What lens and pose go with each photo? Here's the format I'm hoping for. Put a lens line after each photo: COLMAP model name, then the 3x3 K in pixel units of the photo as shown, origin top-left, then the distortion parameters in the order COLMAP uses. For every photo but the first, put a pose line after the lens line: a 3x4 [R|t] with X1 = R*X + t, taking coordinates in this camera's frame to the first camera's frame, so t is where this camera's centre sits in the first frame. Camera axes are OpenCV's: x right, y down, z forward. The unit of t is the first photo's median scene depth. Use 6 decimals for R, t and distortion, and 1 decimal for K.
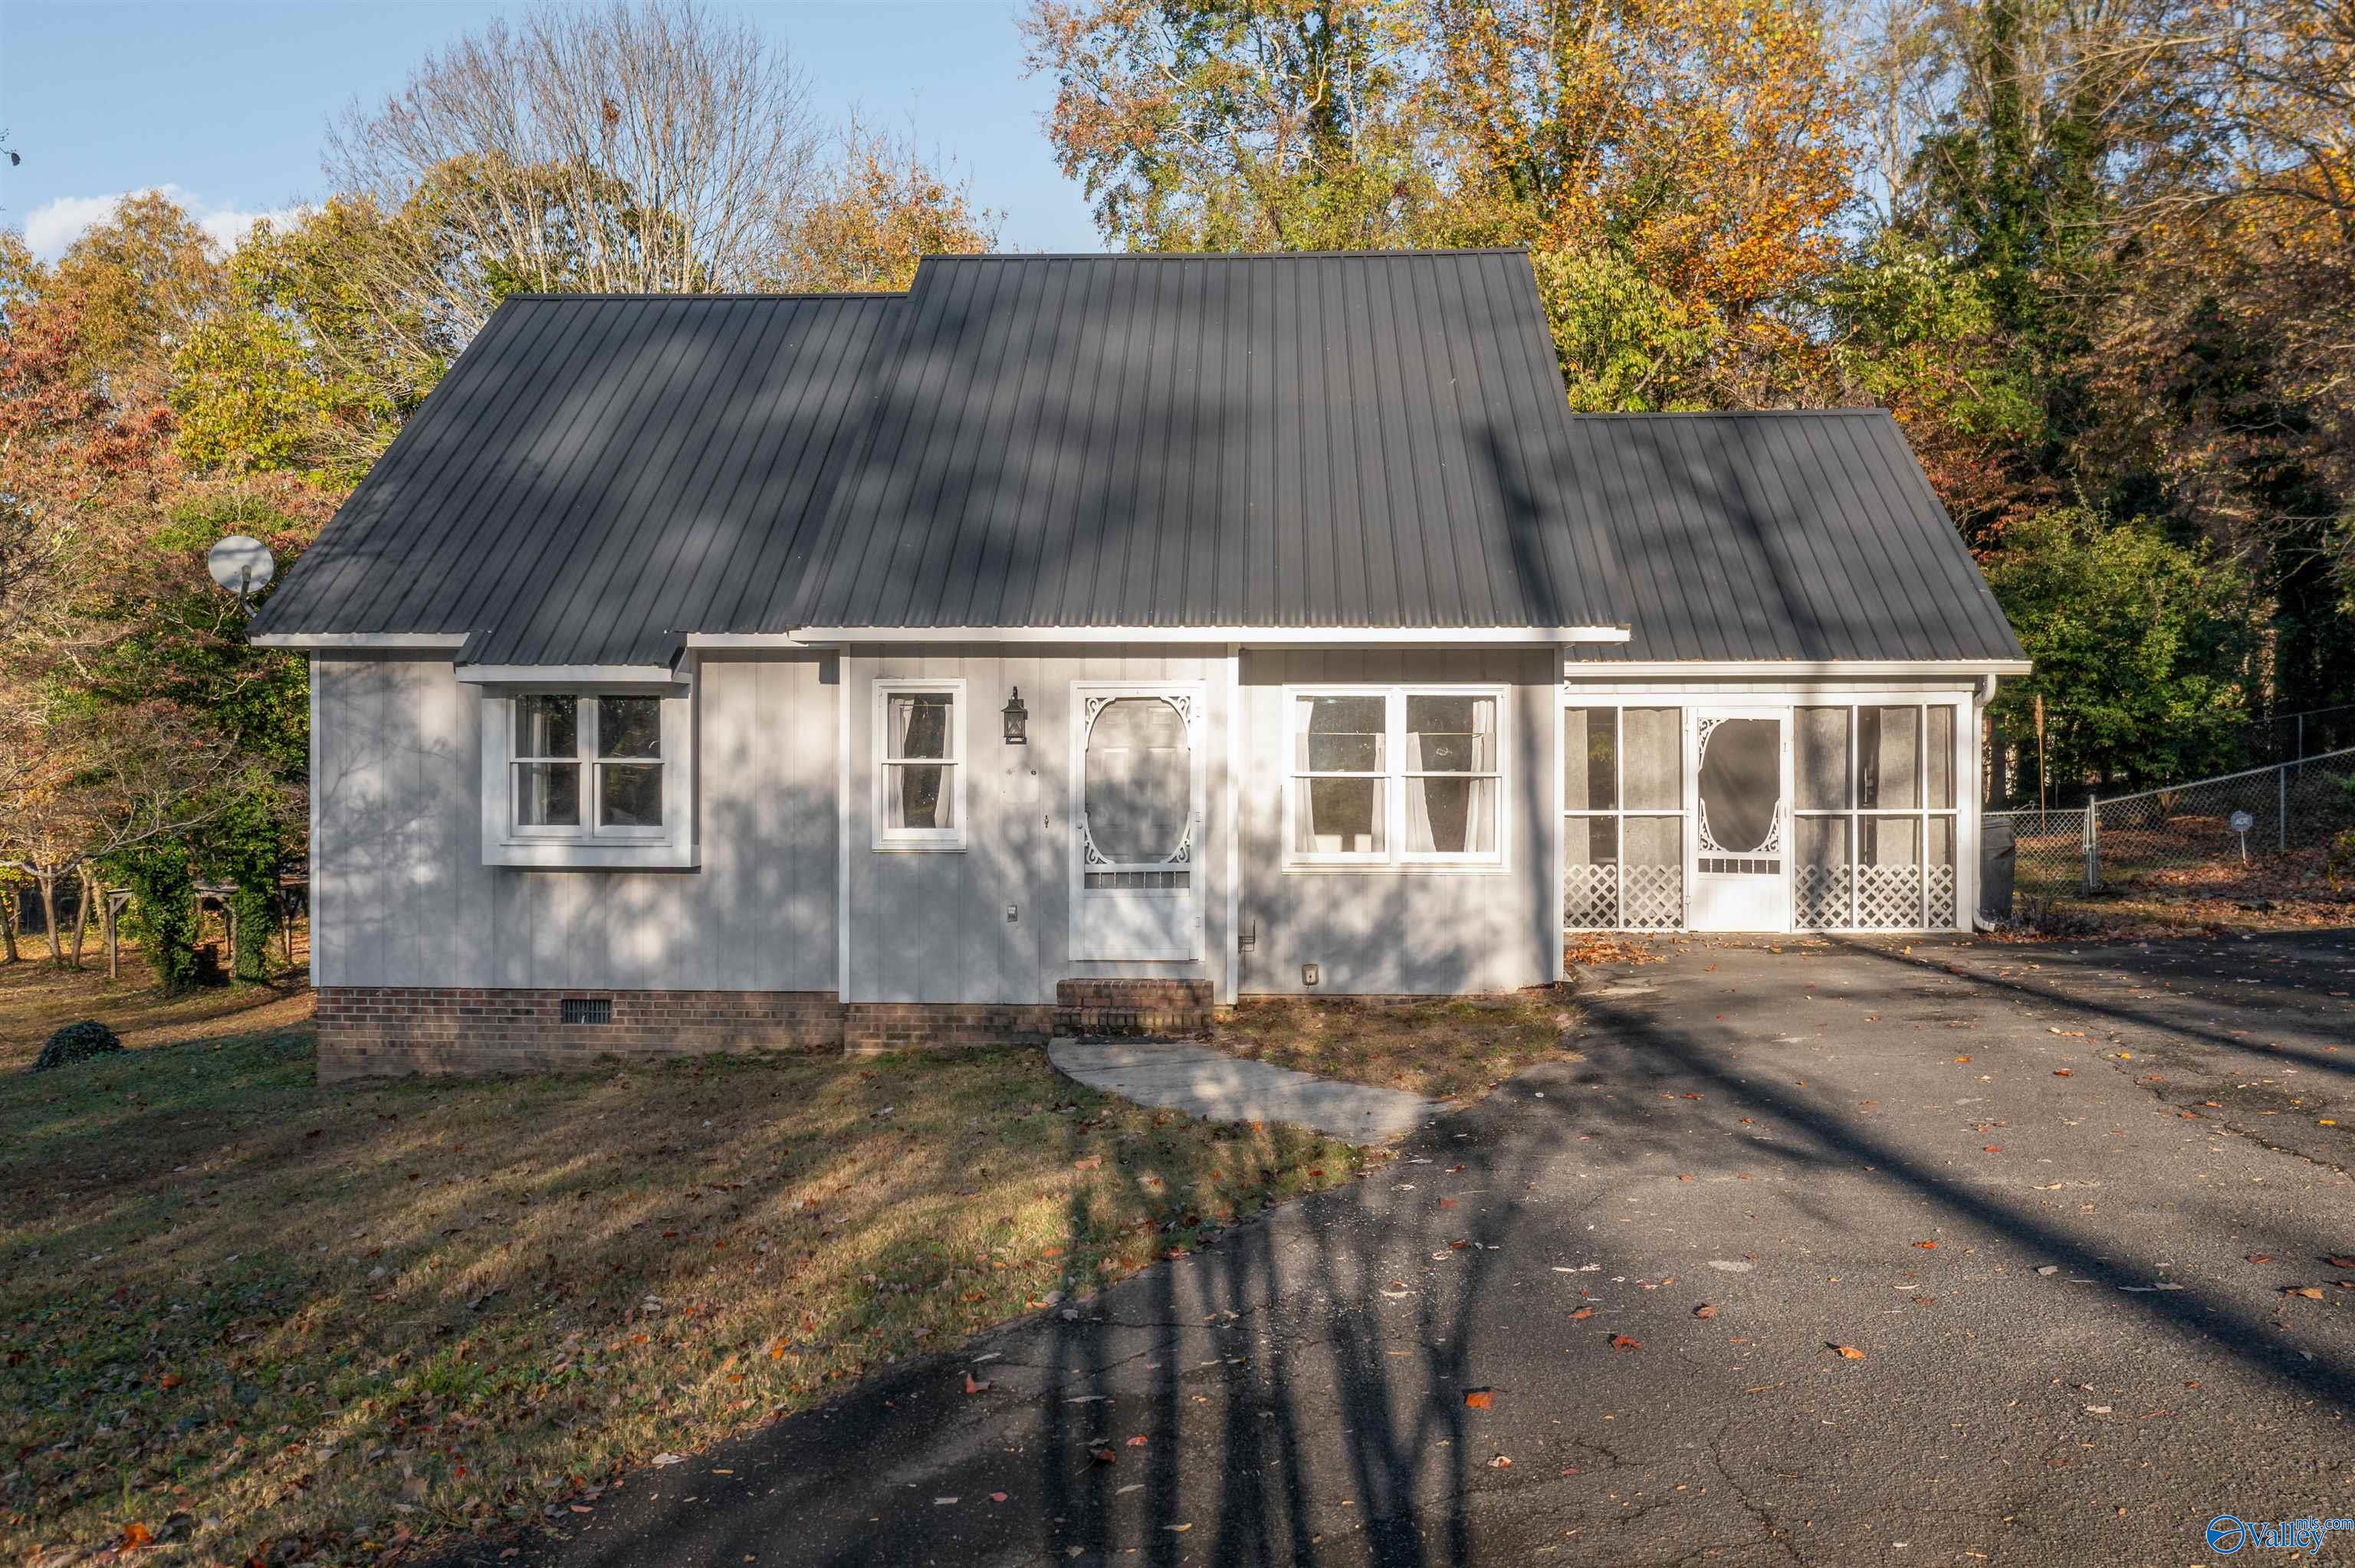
lens RADIAL K [[1894.8, 0, 1177.5], [0, 1894.8, 784.0], [0, 0, 1]] dist [0.000243, 0.002919]
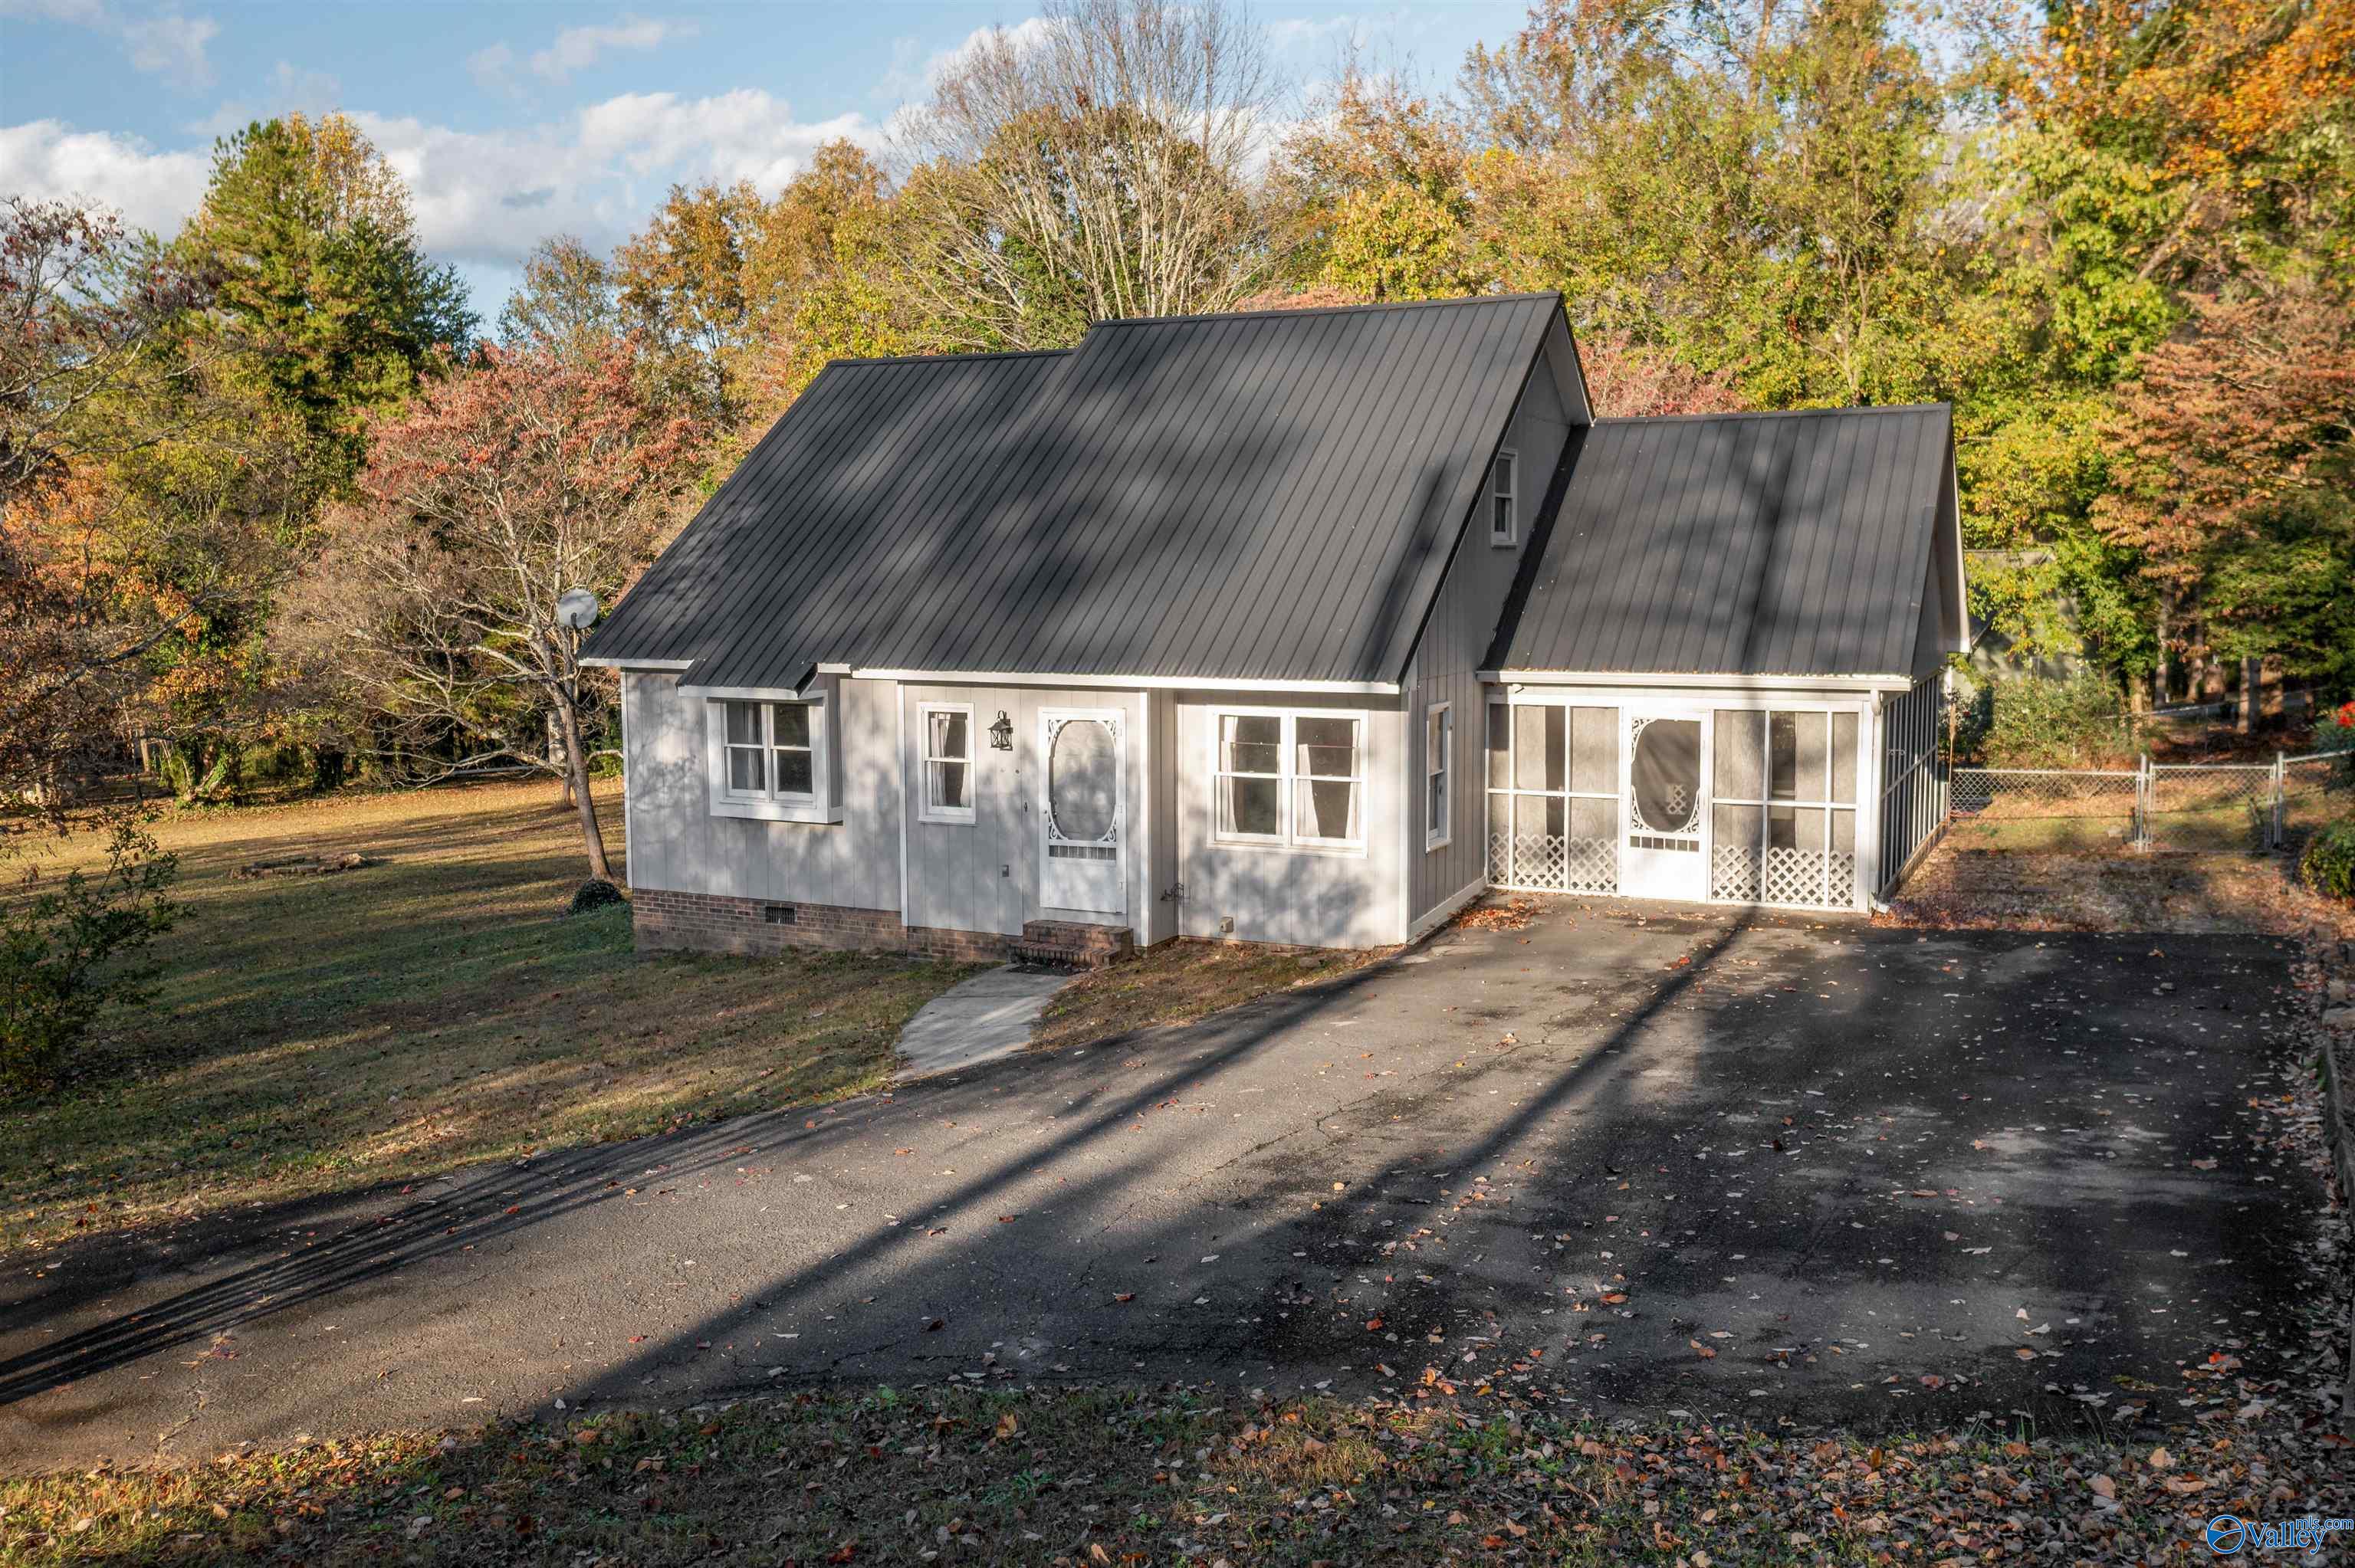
lens RADIAL K [[1914.9, 0, 1177.5], [0, 1914.9, 784.0], [0, 0, 1]] dist [-0.004615, -0.001667]
pose [[0.921235, 0.037794, -0.387165, 0.548949], [0.002872, 0.994581, 0.103922, -0.135907], [0.388995, -0.096849, 0.916135, -0.233294]]
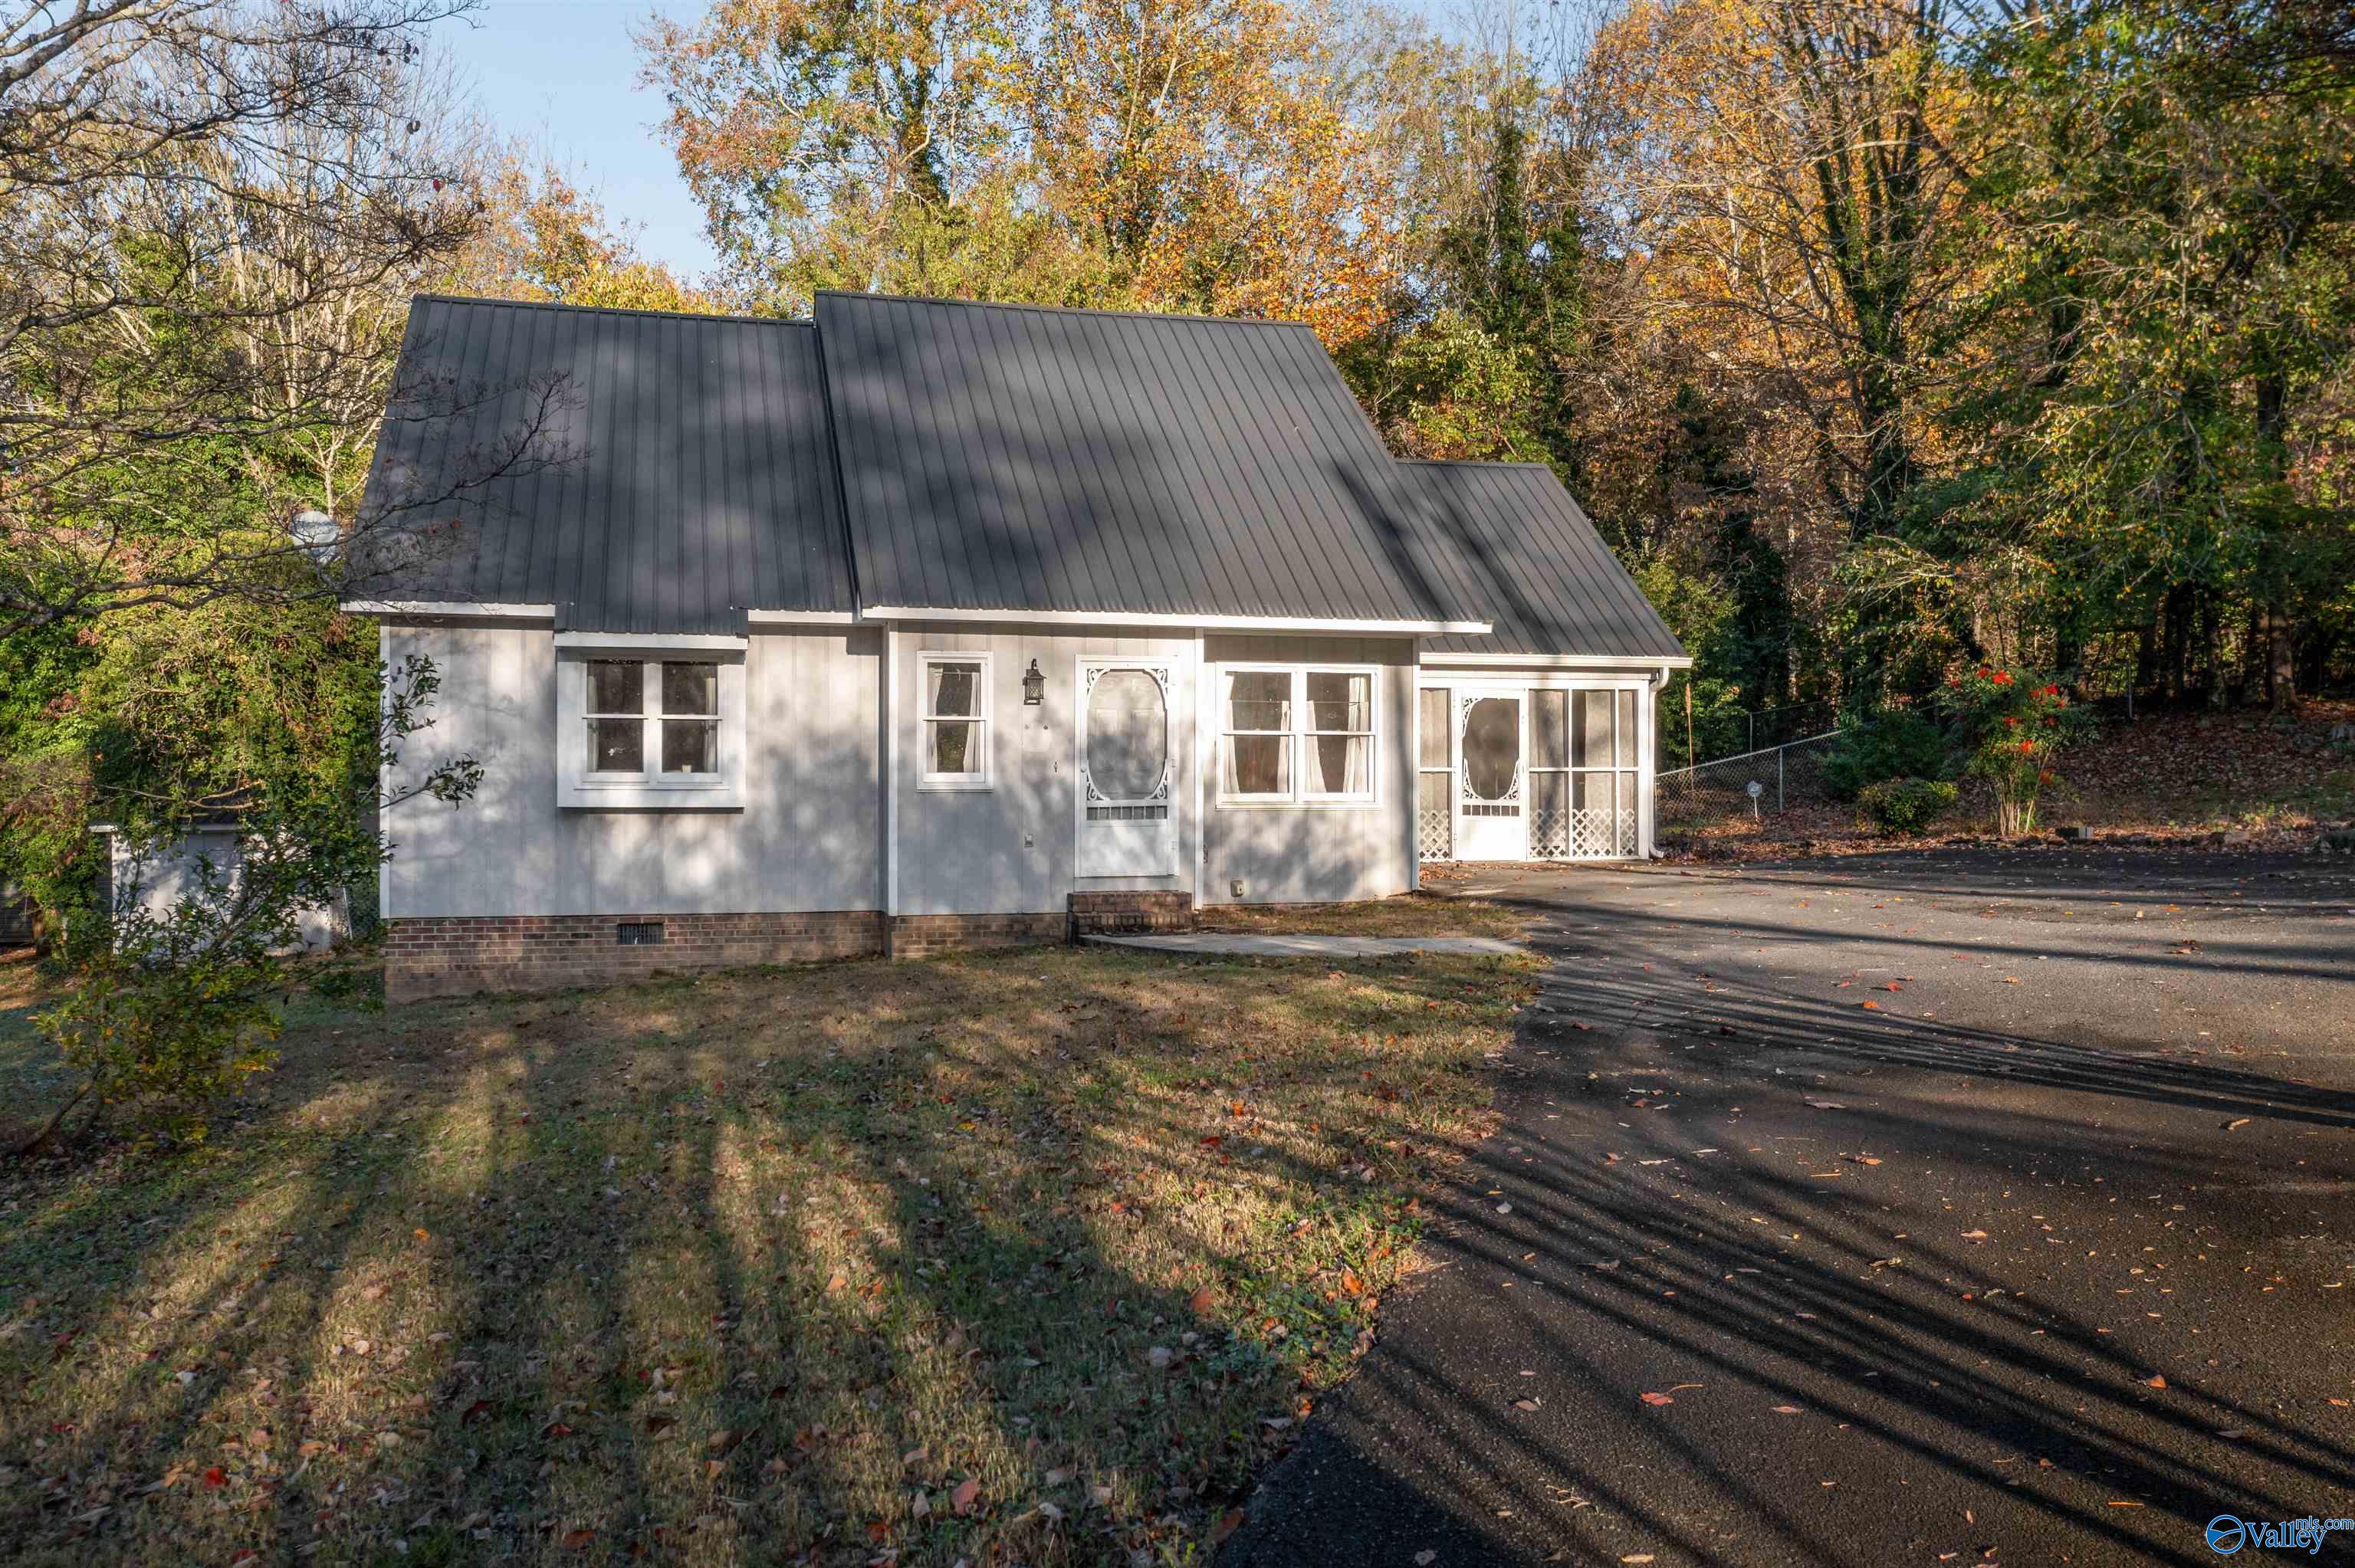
lens RADIAL K [[1895.2, 0, 1177.5], [0, 1895.2, 784.0], [0, 0, 1]] dist [0.005785, 0.002059]
pose [[0.951753, -0.001586, 0.306863, -0.358965], [0.004003, 0.999966, -0.007248, 0.038707], [-0.306841, 0.008127, 0.951726, -0.207656]]
